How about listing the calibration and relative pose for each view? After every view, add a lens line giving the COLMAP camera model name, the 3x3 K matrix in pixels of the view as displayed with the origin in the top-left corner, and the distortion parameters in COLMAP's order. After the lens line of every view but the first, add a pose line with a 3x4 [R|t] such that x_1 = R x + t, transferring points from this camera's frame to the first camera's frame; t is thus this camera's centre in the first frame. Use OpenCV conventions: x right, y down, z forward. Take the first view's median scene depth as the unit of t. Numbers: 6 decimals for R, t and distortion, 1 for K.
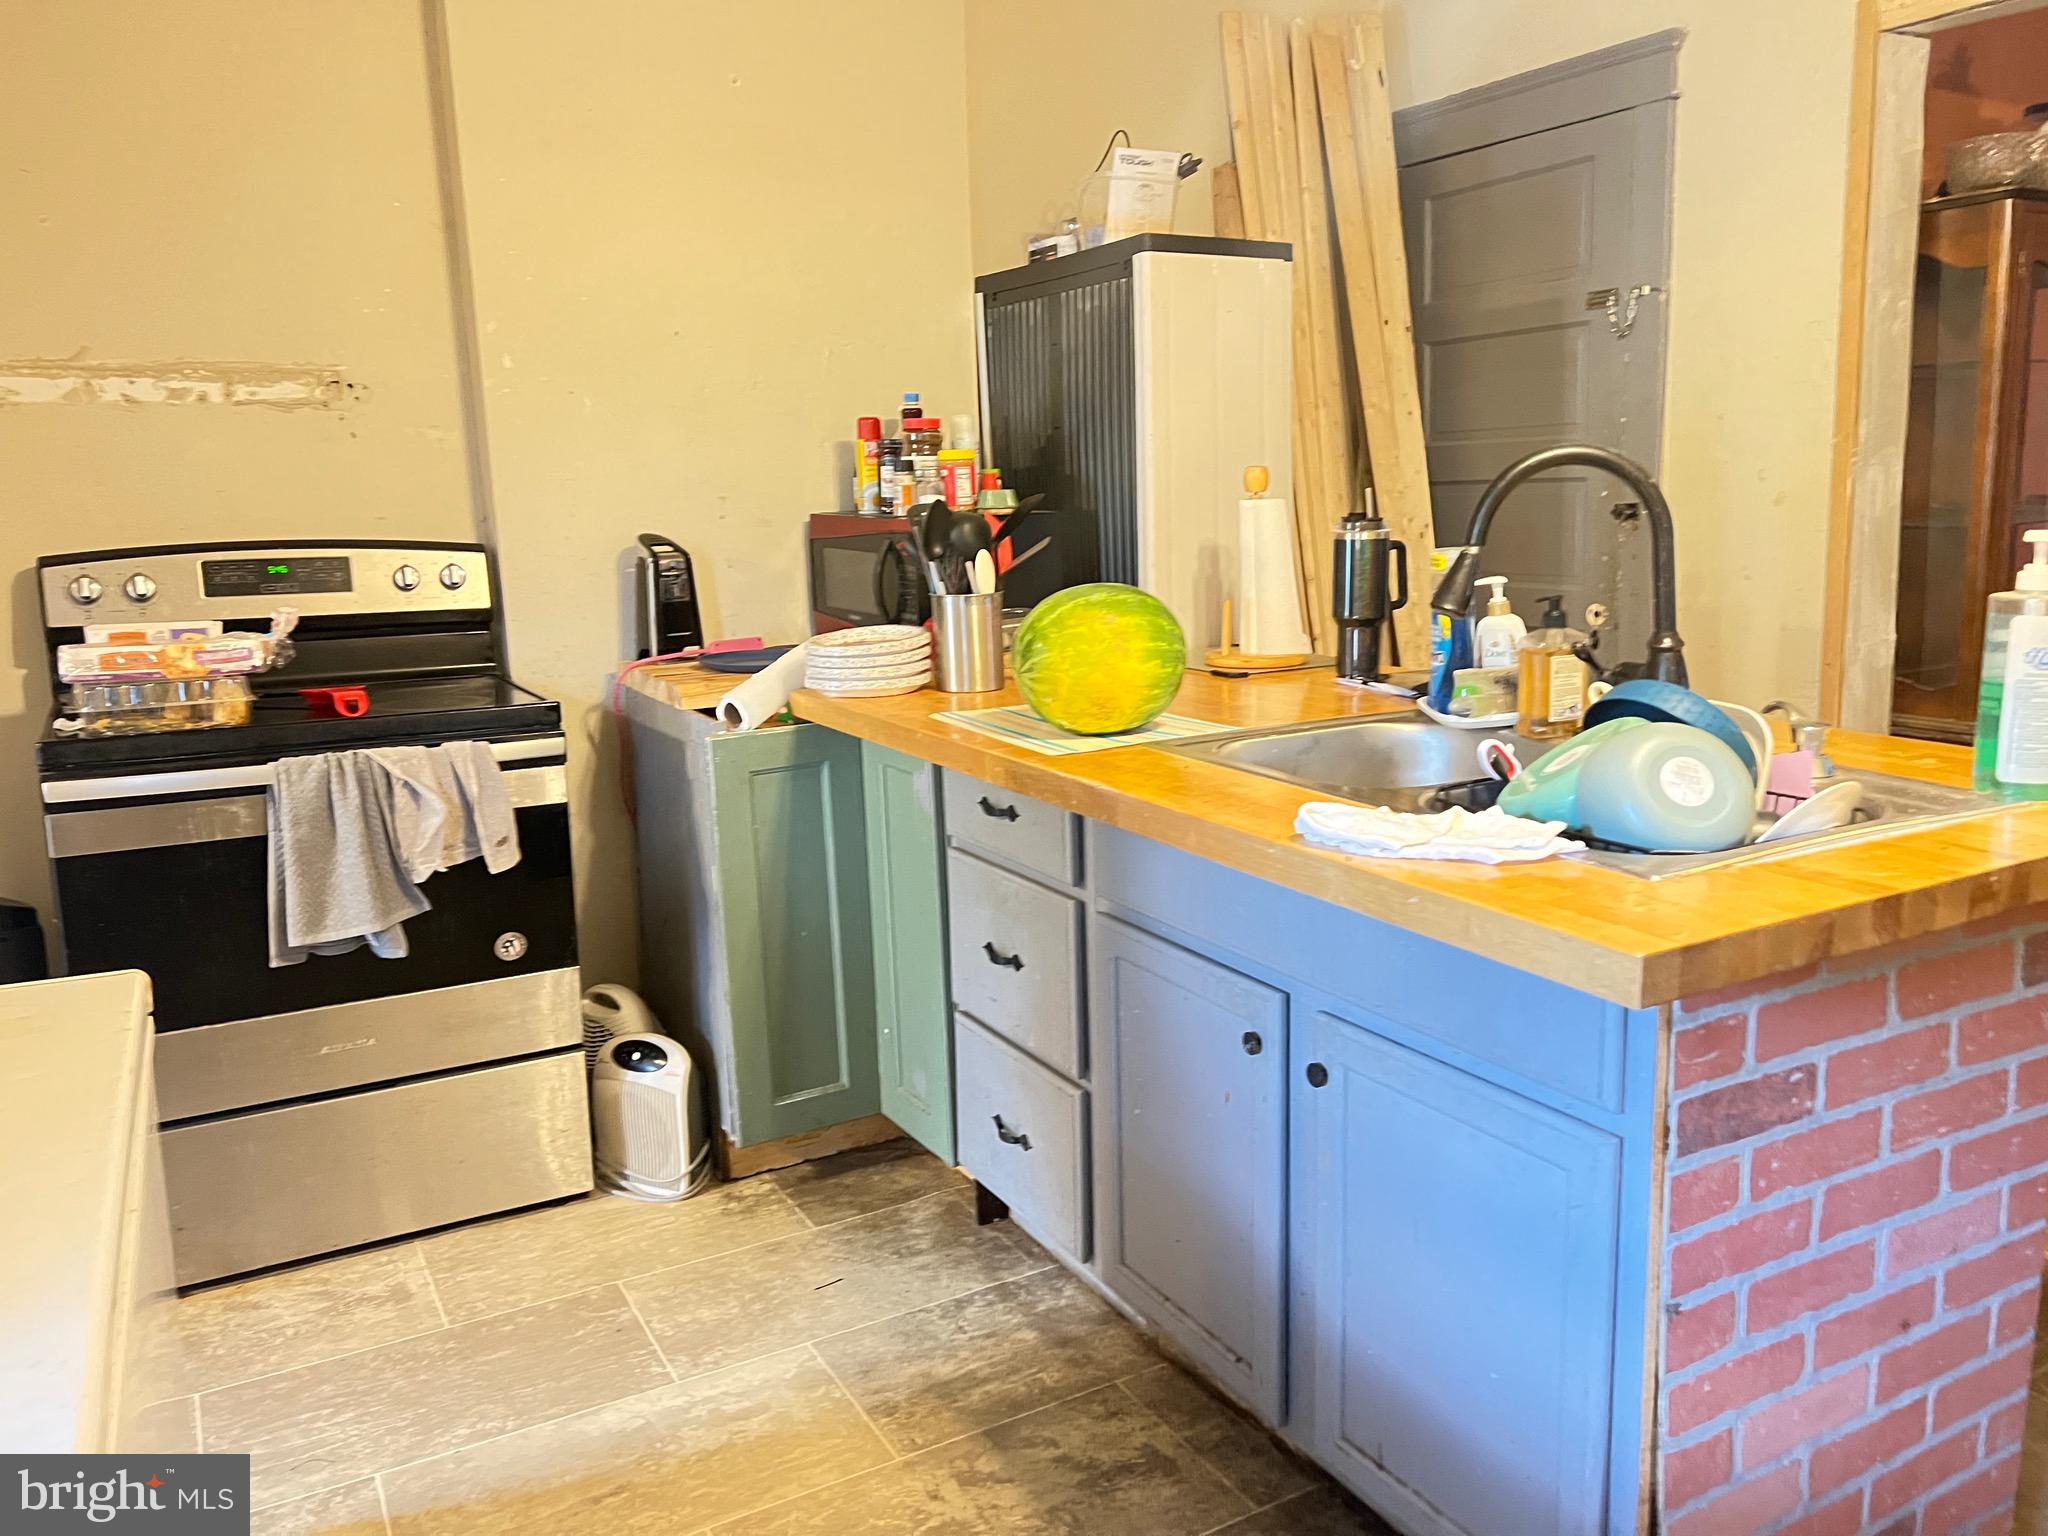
lens RADIAL K [[1530.8, 0, 1024.4], [0, 1530.8, 761.7], [0, 0, 1]] dist [0.057705, -0.040779]
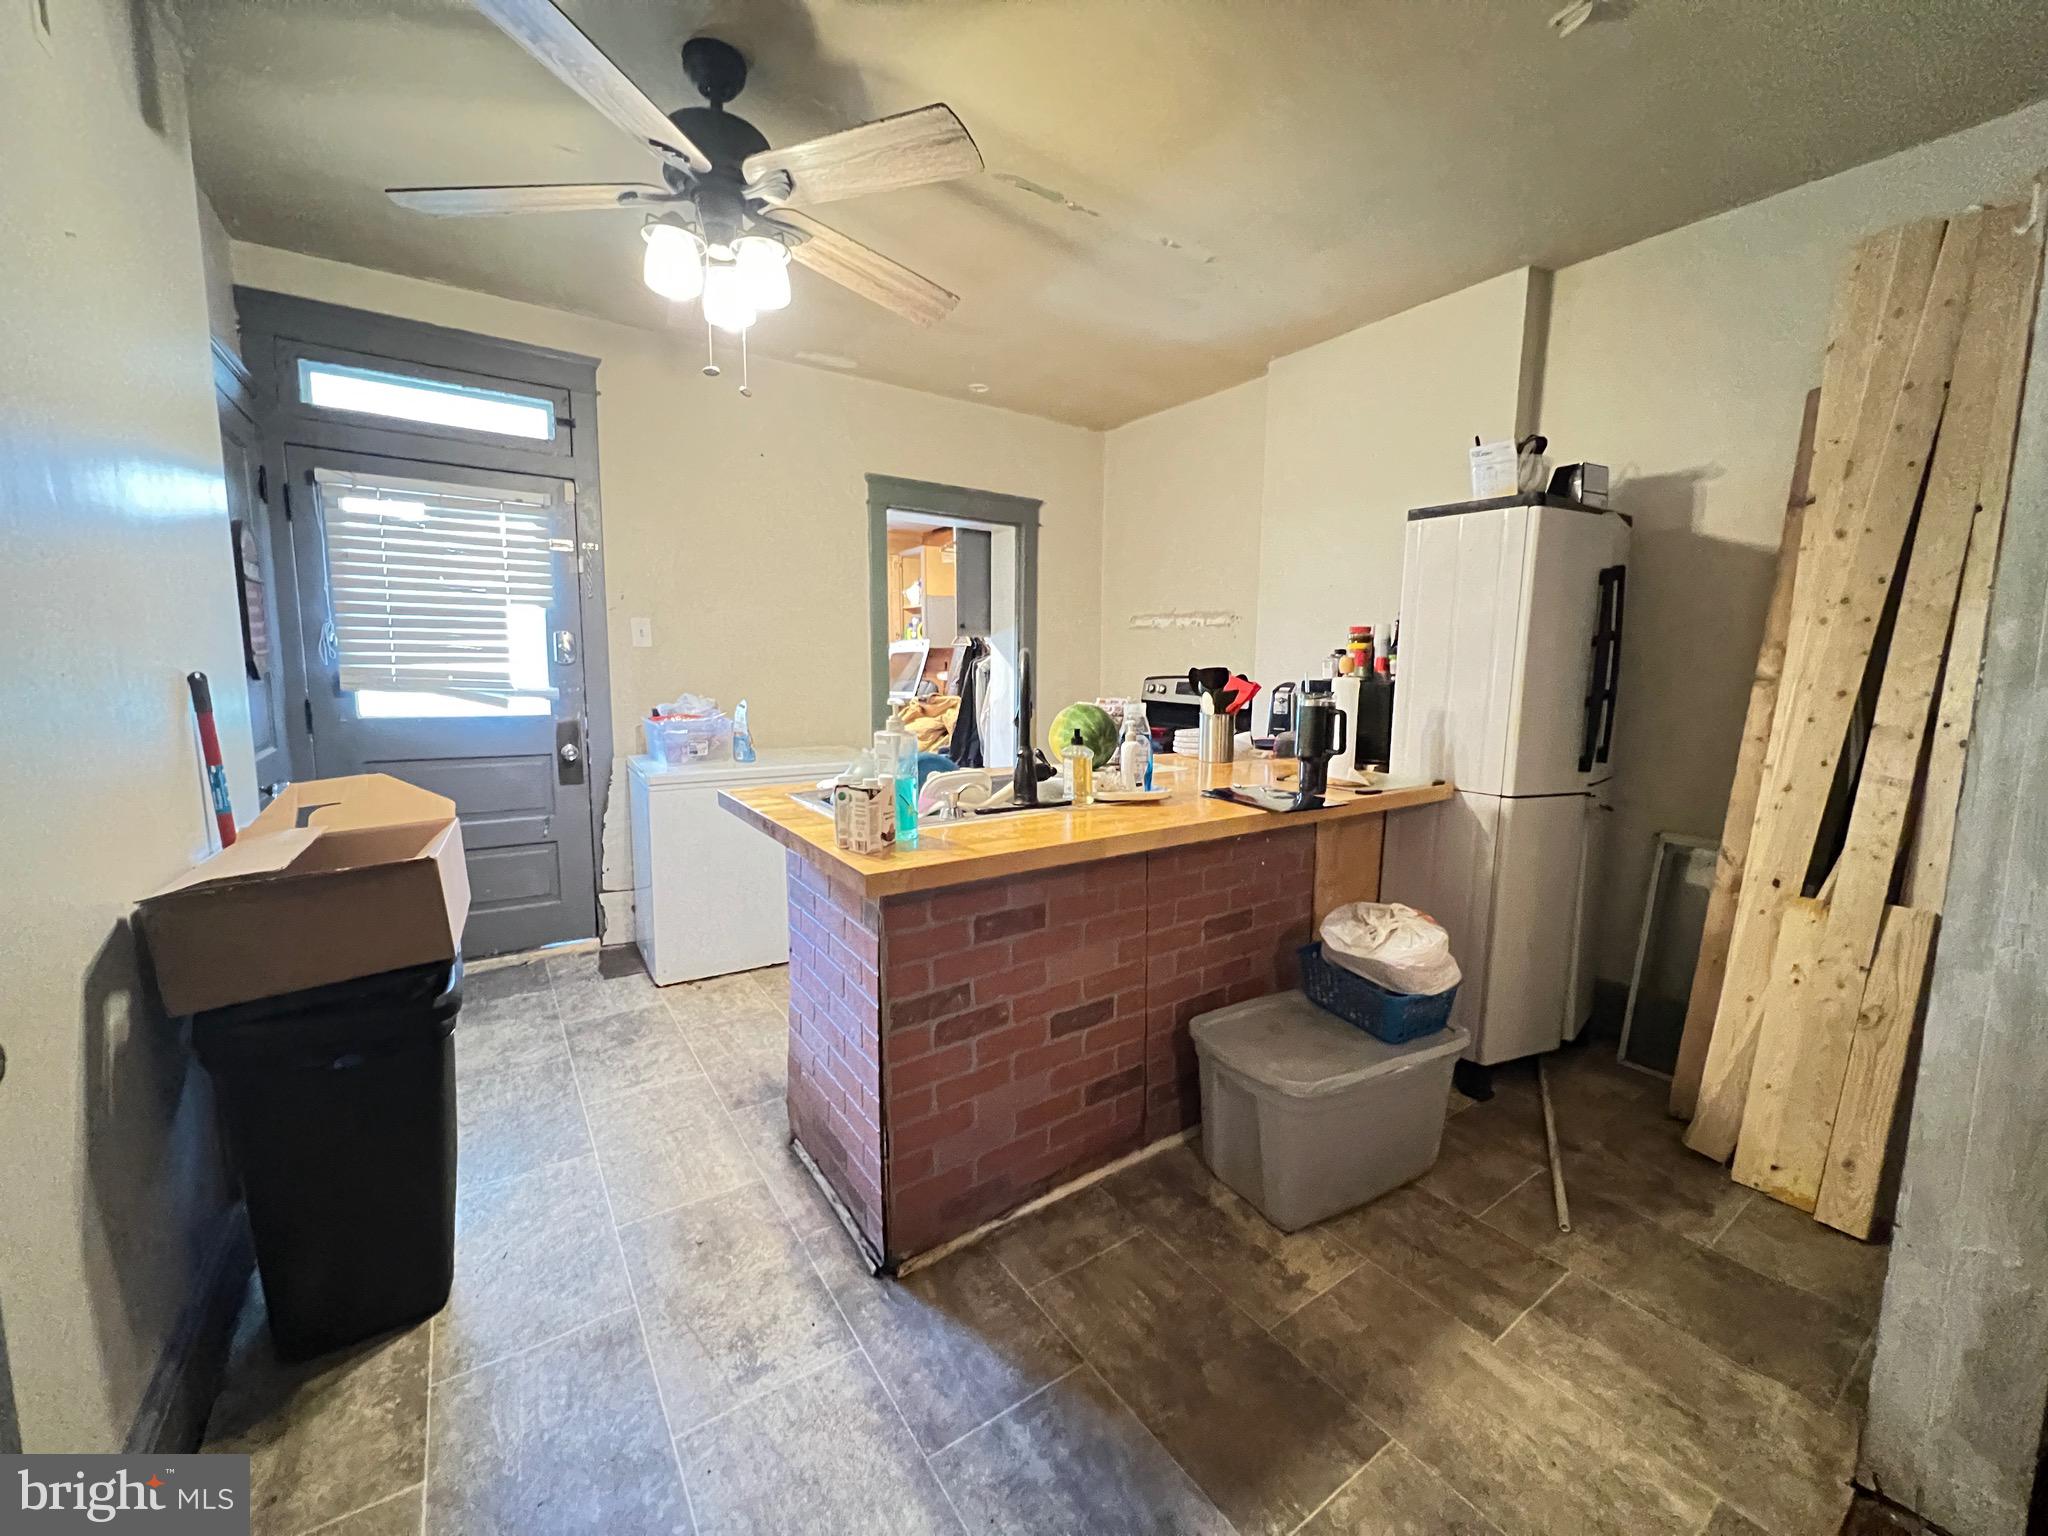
lens RADIAL K [[812.3, 0, 1023.0], [0, 812.3, 769.2], [0, 0, 1]] dist [0.013120, 0.000474]
pose [[0.107560, 0.166917, -0.980087, 0.929509], [-0.196424, 0.969942, 0.143632, -0.127061], [0.974602, 0.177063, 0.137113, 0.531521]]
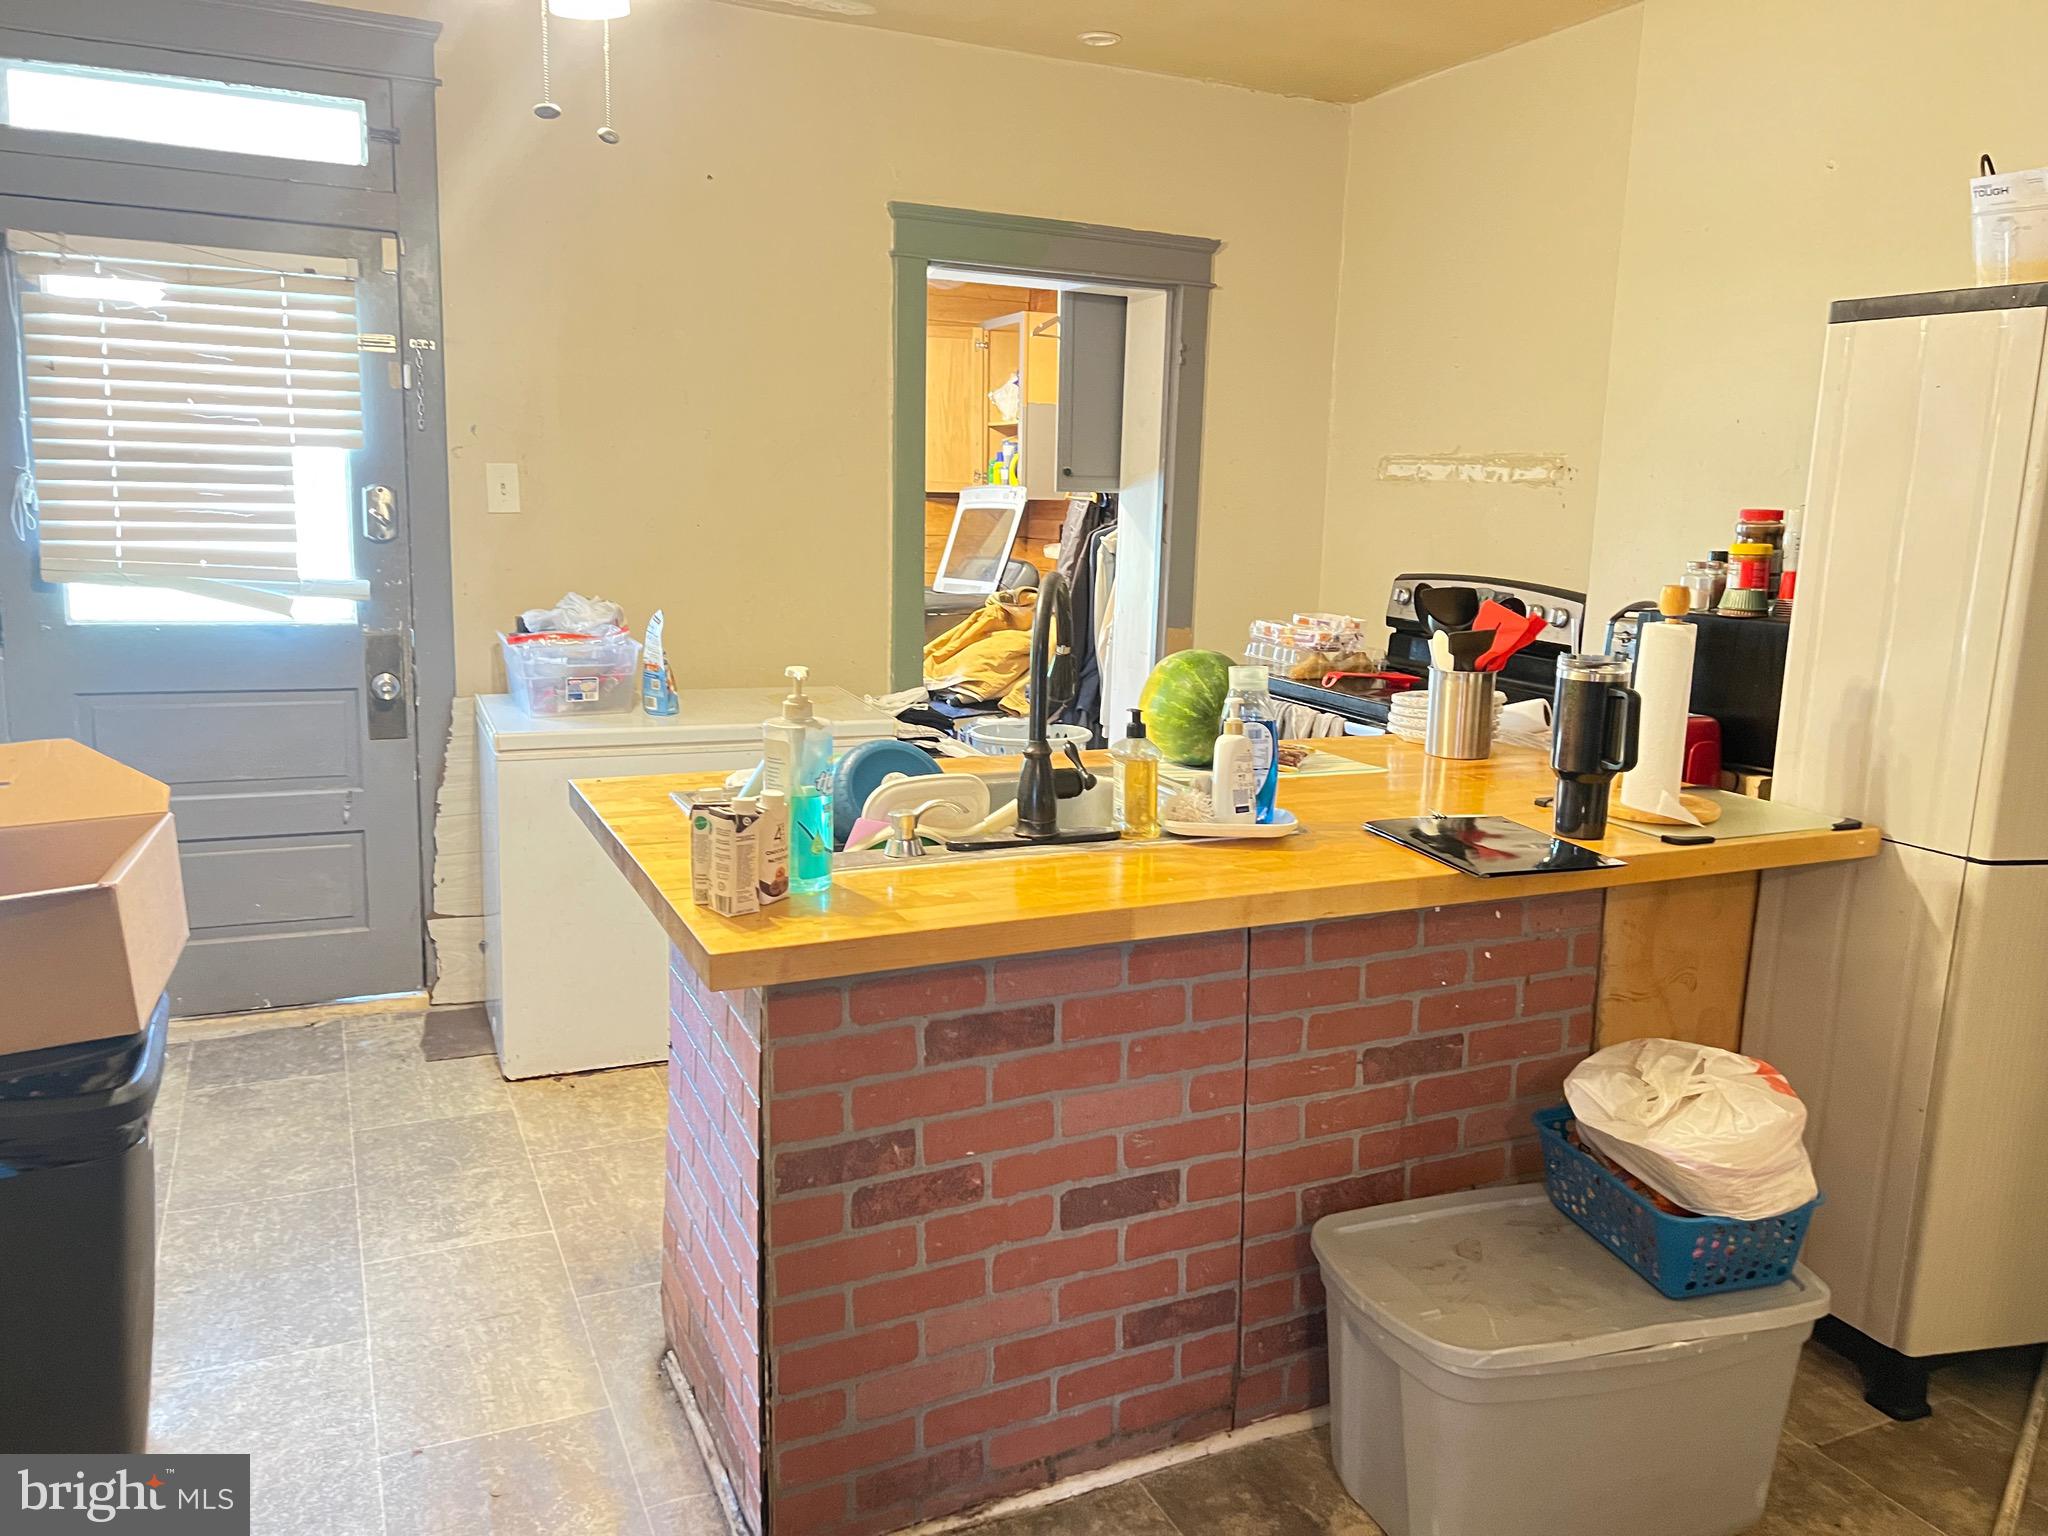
lens RADIAL K [[1530.8, 0, 1022.0], [0, 1530.8, 762.2], [0, 0, 1]] dist [0.057705, -0.040779]
pose [[-0.058696, 0.210741, -0.975778, 1.004519], [-0.207682, 0.953499, 0.218422, -0.201509], [0.976434, 0.215472, -0.012200, 0.626507]]
